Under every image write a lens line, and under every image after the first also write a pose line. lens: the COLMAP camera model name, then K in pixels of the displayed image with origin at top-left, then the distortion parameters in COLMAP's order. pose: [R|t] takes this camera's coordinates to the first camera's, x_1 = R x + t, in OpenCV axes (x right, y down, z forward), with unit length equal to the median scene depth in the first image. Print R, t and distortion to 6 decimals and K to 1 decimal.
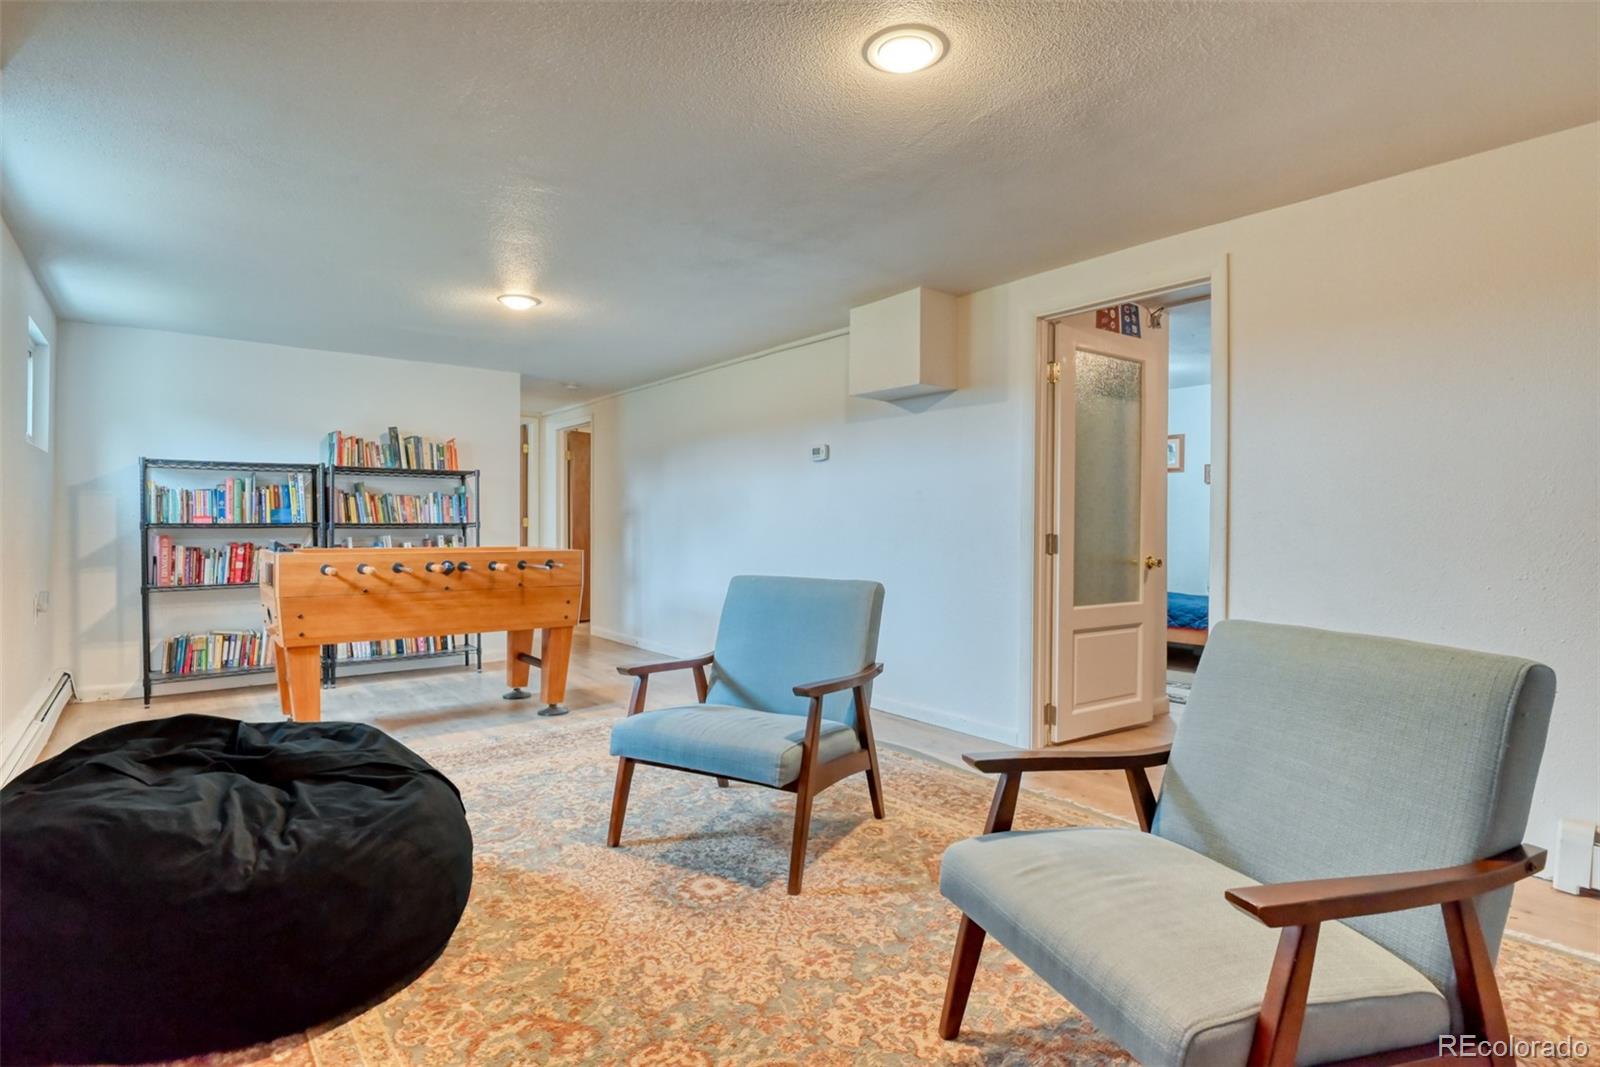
lens RADIAL K [[778.8, 0, 803.2], [0, 778.8, 527.5], [0, 0, 1]] dist [-0.024314, -0.003458]
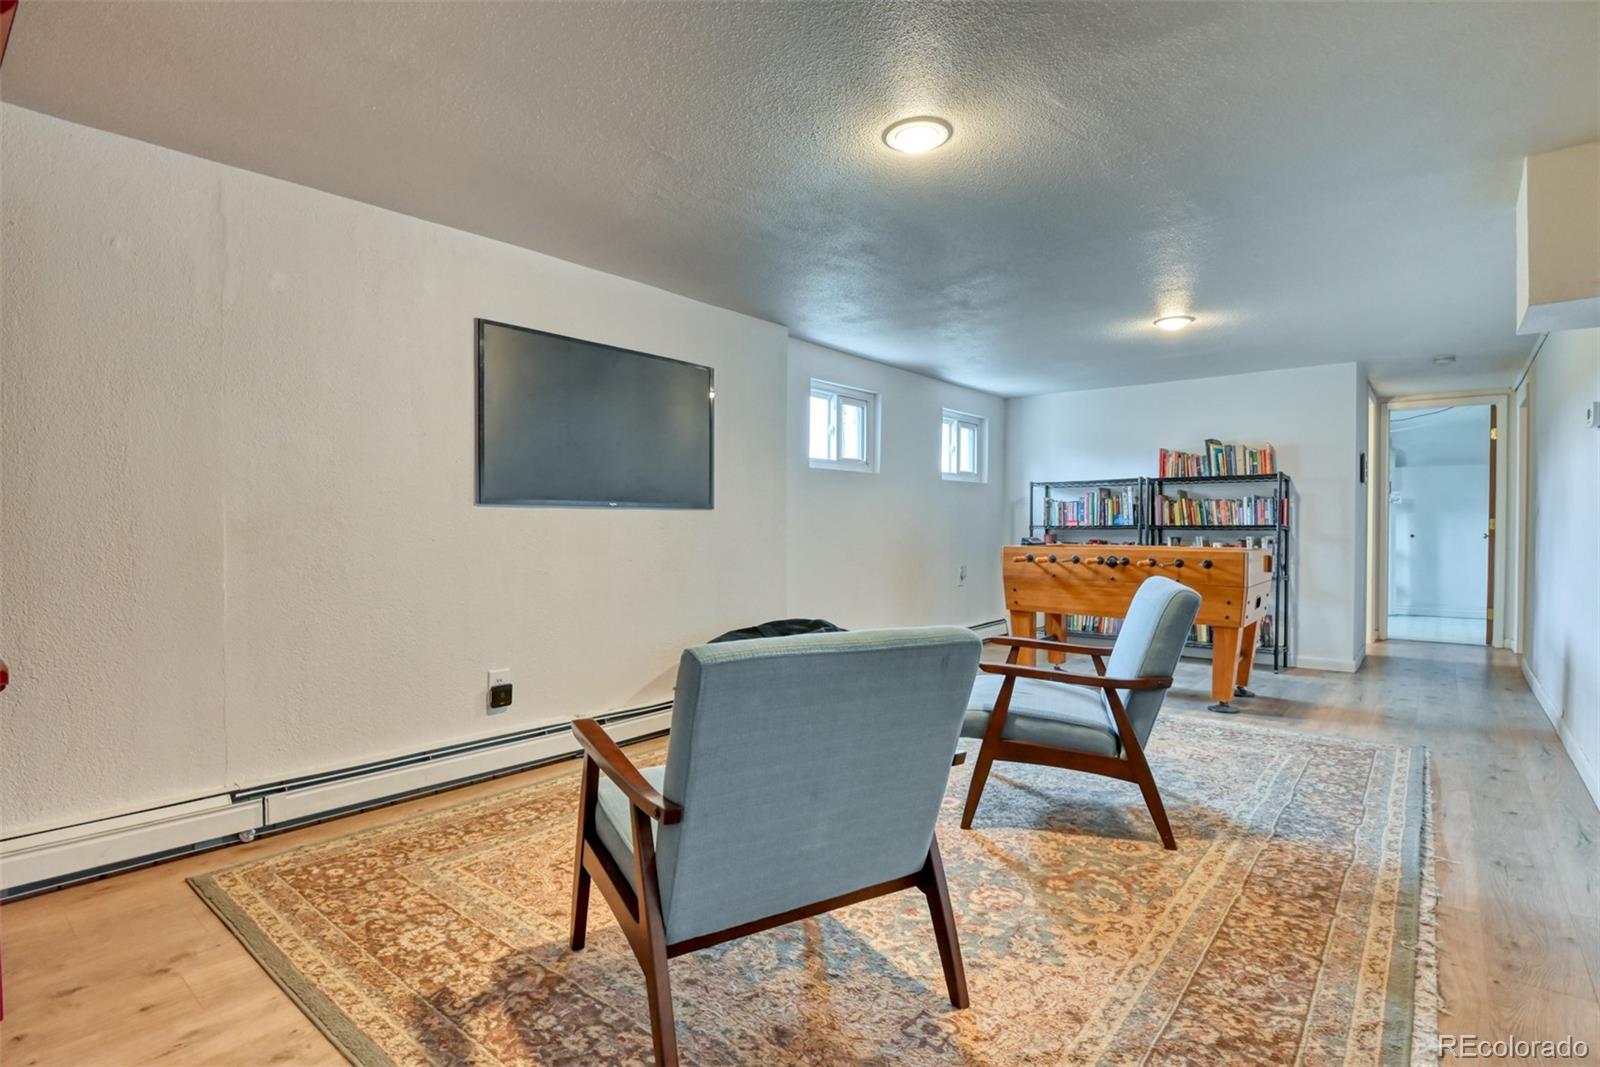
lens RADIAL K [[778.8, 0, 802.4], [0, 778.8, 537.2], [0, 0, 1]] dist [-0.024314, -0.003458]
pose [[0.203590, 0.011316, -0.978991, 0.502726], [-0.002996, 0.999936, 0.010935, 0.001490], [0.979052, 0.000707, 0.203611, 0.225225]]
